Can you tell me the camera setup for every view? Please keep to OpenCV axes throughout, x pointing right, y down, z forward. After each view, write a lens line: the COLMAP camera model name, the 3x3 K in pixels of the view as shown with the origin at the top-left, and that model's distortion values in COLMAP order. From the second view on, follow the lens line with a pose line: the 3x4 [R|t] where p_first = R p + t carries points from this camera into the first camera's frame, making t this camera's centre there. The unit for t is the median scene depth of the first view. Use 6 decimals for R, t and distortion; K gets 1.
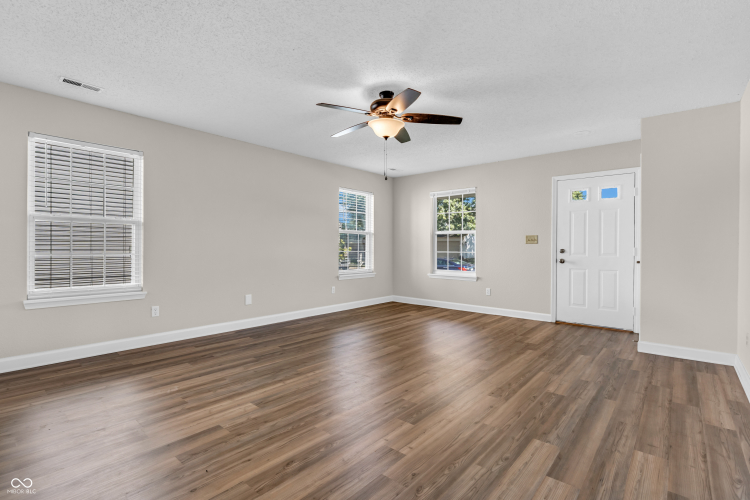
lens RADIAL K [[353.1, 0, 374.4], [0, 353.1, 247.8], [0, 0, 1]] dist [-0.001324, 0.000116]
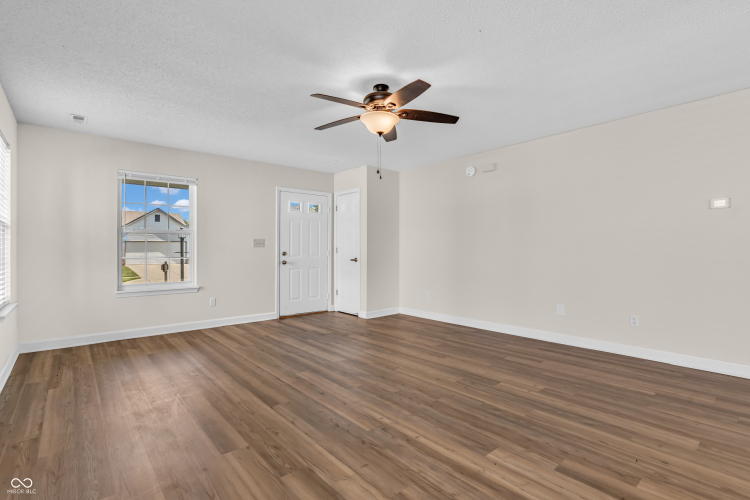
lens RADIAL K [[356.2, 0, 375.0], [0, 356.2, 250.0], [0, 0, 1]] dist [-0.000021, 0.000232]
pose [[0.145150, -0.002239, 0.989407, -0.889885], [0.005894, 0.999982, 0.001399, -0.003773], [-0.989392, 0.005628, 0.145160, 0.875074]]
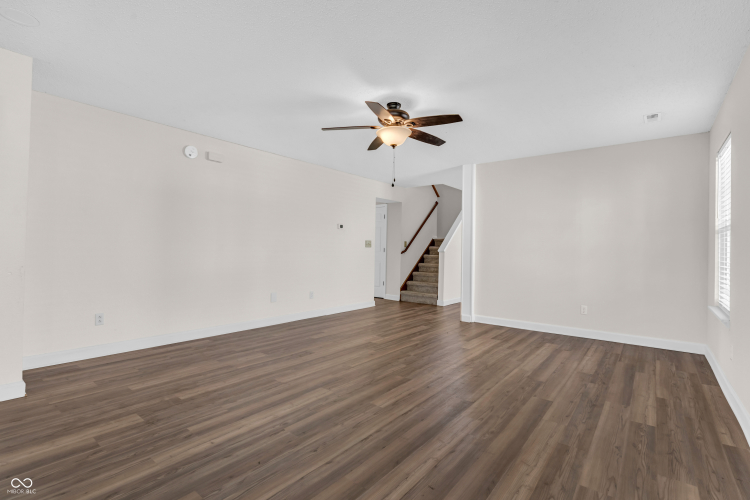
lens RADIAL K [[353.1, 0, 374.4], [0, 353.1, 247.8], [0, 0, 1]] dist [-0.001324, 0.000116]
pose [[-0.998748, -0.021916, -0.044957, 0.129064], [-0.021697, 0.999750, -0.005364, -0.004764], [0.045063, -0.004382, -0.998975, 2.026151]]
